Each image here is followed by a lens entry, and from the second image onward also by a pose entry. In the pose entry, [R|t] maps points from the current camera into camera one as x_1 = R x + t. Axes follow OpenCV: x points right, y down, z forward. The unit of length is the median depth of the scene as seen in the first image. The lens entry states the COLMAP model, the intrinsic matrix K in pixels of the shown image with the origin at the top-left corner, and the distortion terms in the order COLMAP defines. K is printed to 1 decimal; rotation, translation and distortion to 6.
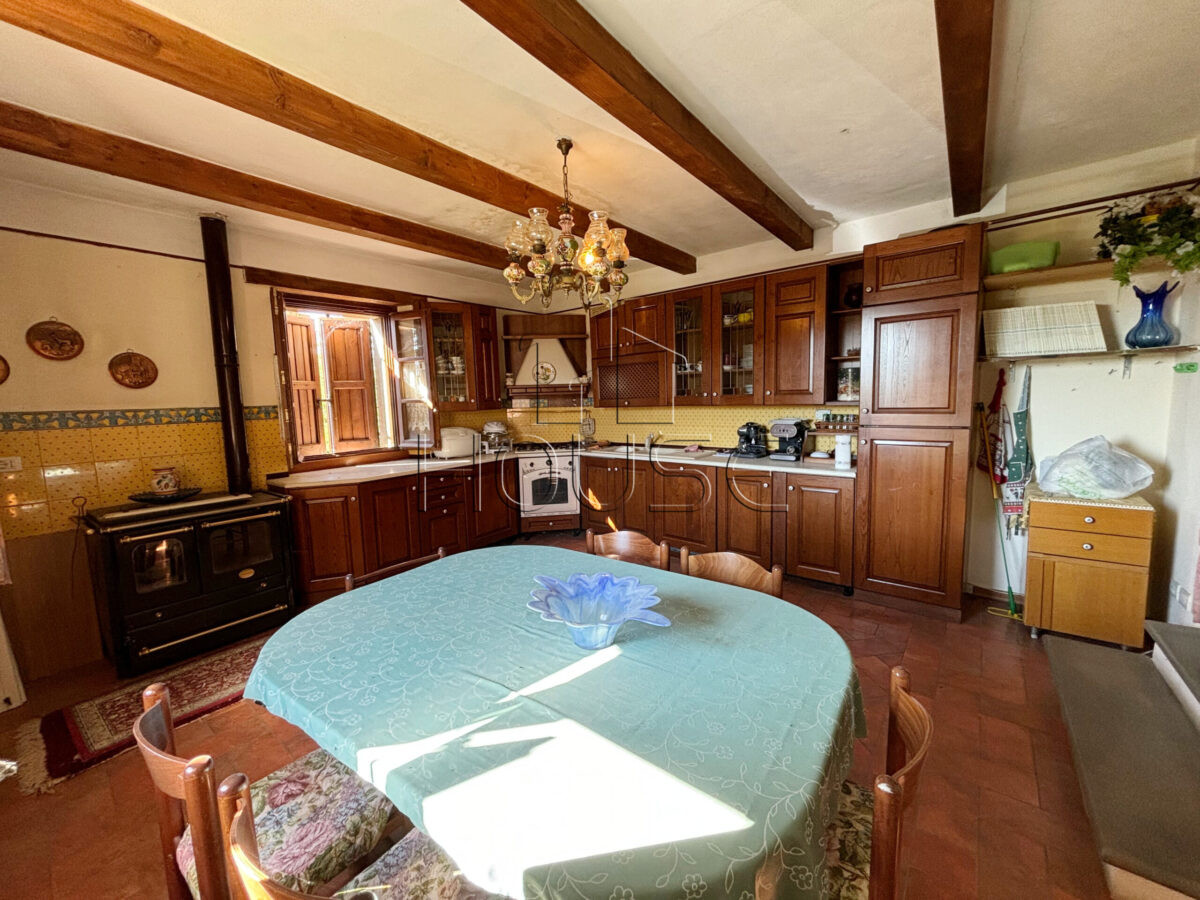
lens RADIAL K [[480.8, 0, 599.0], [0, 480.8, 447.7], [0, 0, 1]] dist [0.003876, 0.000078]
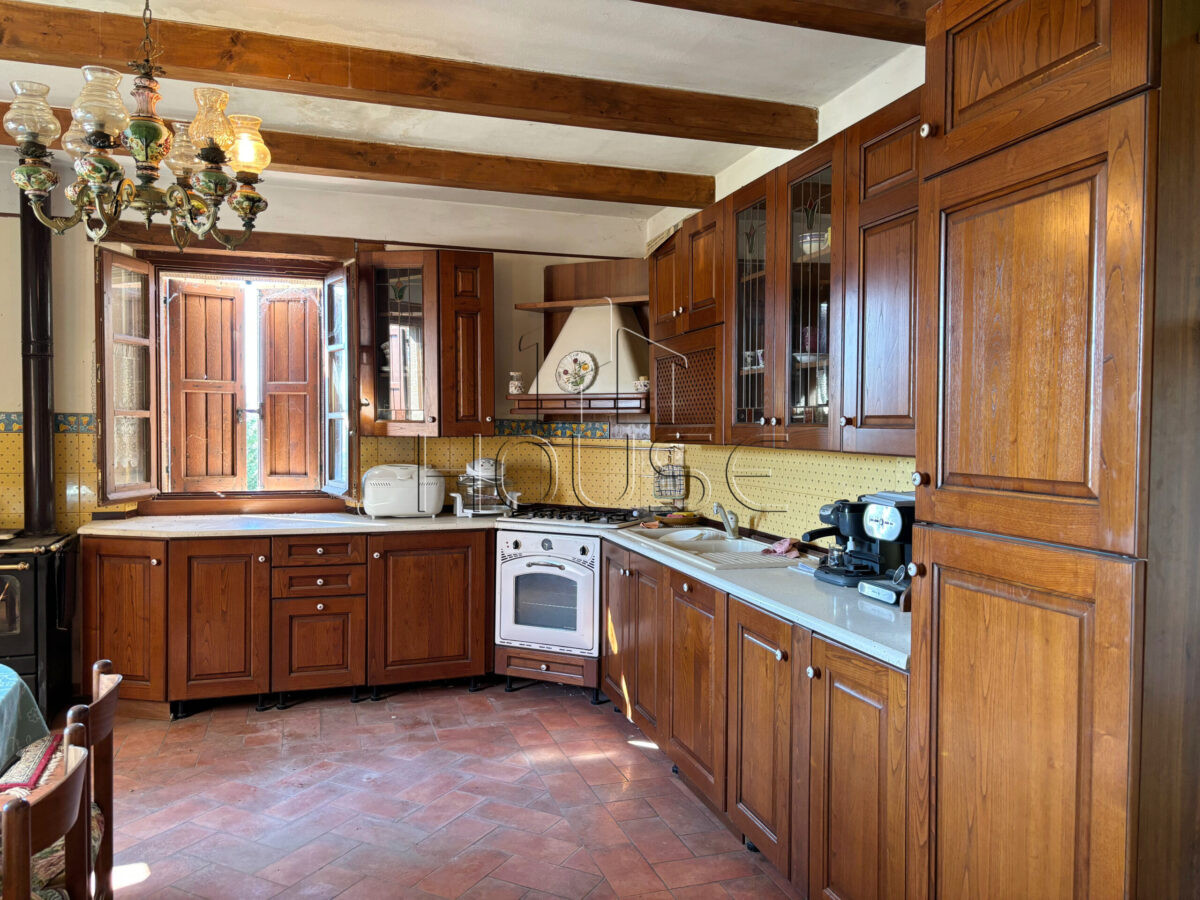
lens RADIAL K [[904.4, 0, 600.3], [0, 904.4, 449.7], [0, 0, 1]] dist [0.013563, 0.001384]
pose [[0.834753, 0.051796, -0.548184, 0.478735], [-0.092965, 0.994531, -0.047594, -0.029844], [0.542721, 0.090691, 0.835003, 0.225855]]
